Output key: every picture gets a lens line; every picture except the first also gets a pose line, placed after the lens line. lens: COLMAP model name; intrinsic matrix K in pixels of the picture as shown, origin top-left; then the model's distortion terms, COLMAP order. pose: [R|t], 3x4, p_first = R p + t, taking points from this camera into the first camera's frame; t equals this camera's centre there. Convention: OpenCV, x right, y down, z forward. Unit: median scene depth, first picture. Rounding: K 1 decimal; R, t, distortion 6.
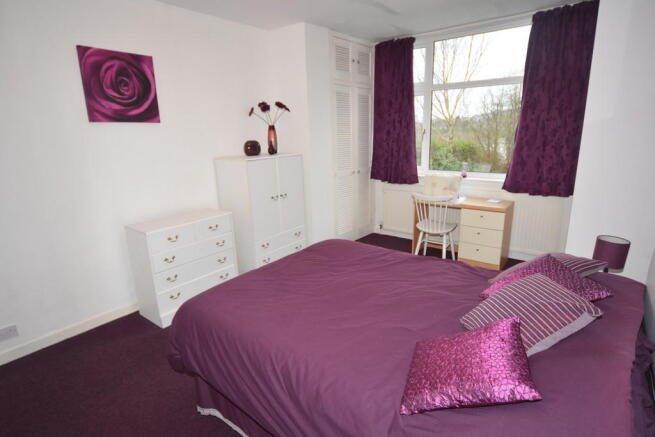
lens RADIAL K [[347.2, 0, 330.2], [0, 347.2, 219.0], [0, 0, 1]] dist [-0.016007, 0.001017]
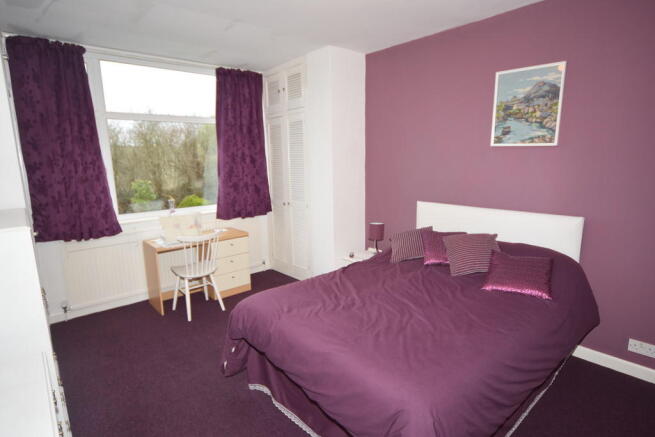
lens RADIAL K [[347.2, 0, 330.2], [0, 347.2, 219.0], [0, 0, 1]] dist [-0.016007, 0.001017]
pose [[0.167528, -0.146905, 0.974861, -0.498427], [0.254991, 0.961644, 0.101093, -0.105835], [-0.952320, 0.231645, 0.198562, 0.452025]]
